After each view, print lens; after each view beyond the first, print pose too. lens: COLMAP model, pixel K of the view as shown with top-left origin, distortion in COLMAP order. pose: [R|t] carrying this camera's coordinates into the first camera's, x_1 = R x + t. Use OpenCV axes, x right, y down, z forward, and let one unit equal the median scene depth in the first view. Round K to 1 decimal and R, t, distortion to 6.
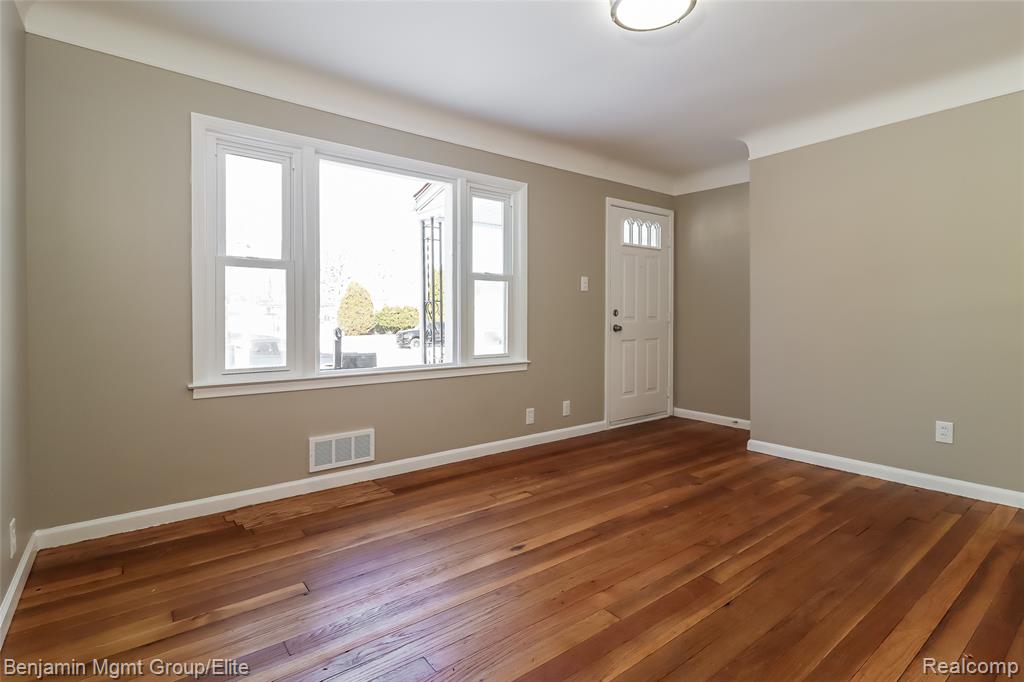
lens RADIAL K [[489.3, 0, 513.4], [0, 489.3, 312.3], [0, 0, 1]] dist [0.006206, 0.000585]
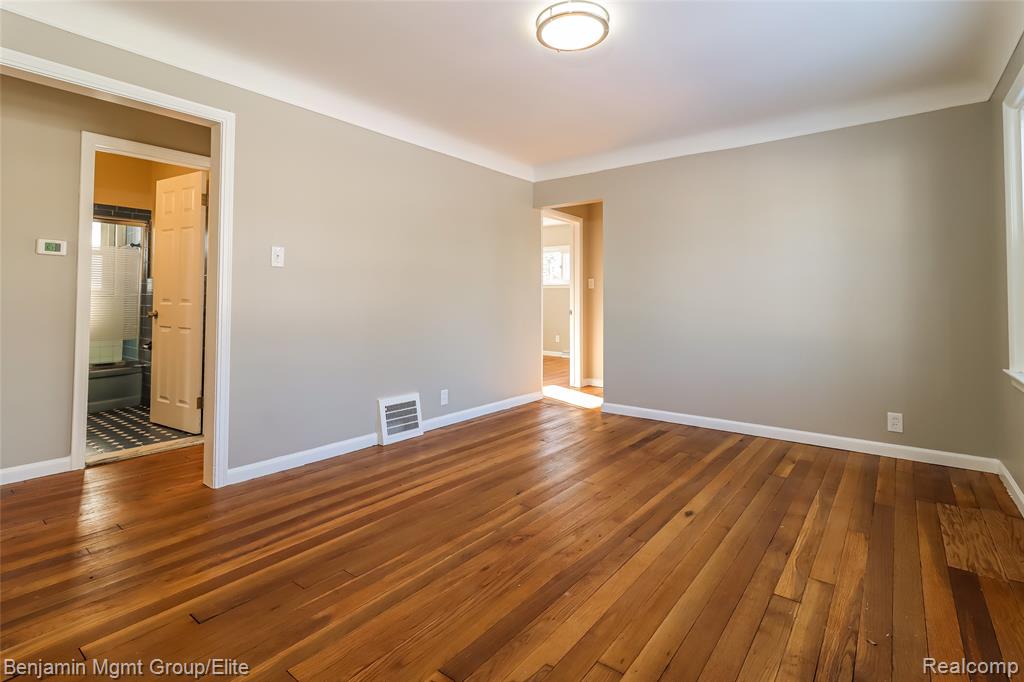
lens RADIAL K [[489.3, 0, 513.4], [0, 489.3, 312.3], [0, 0, 1]] dist [0.006206, 0.000585]
pose [[-0.968154, 0.003843, -0.250328, 0.494811], [-0.000910, 0.999822, 0.018867, 0.009258], [0.250355, 0.018494, -0.967977, 1.464226]]
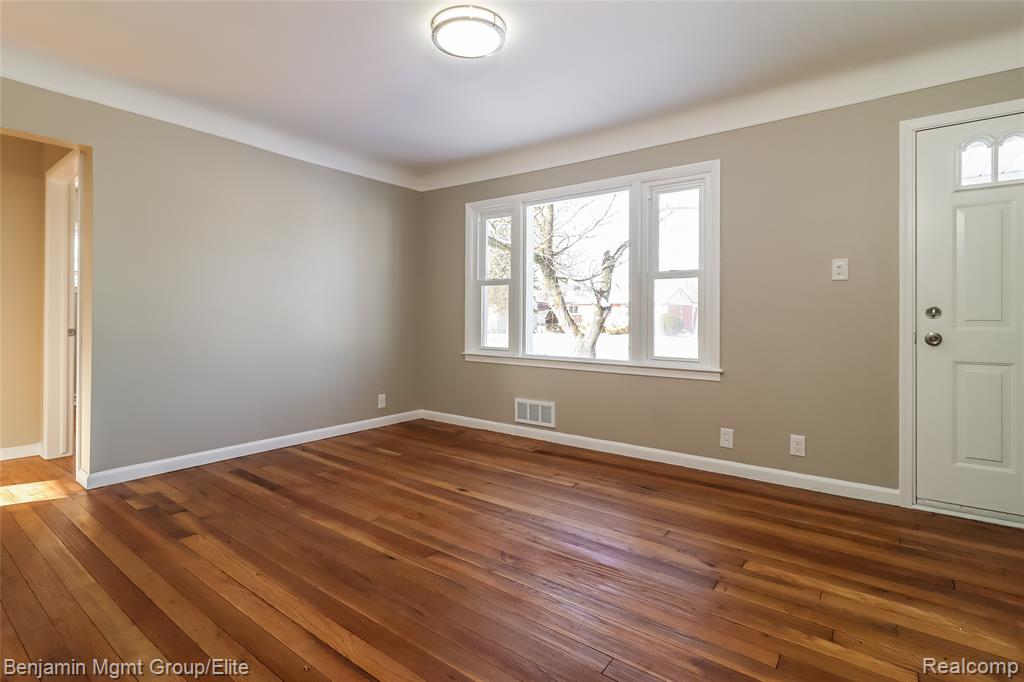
lens RADIAL K [[495.9, 0, 512.6], [0, 495.9, 306.9], [0, 0, 1]] dist [-0.002843, -0.000267]
pose [[0.271951, -0.020516, -0.962092, 0.997309], [-0.003937, 0.999741, -0.022432, 0.015886], [0.962303, 0.009888, 0.271800, 0.572819]]
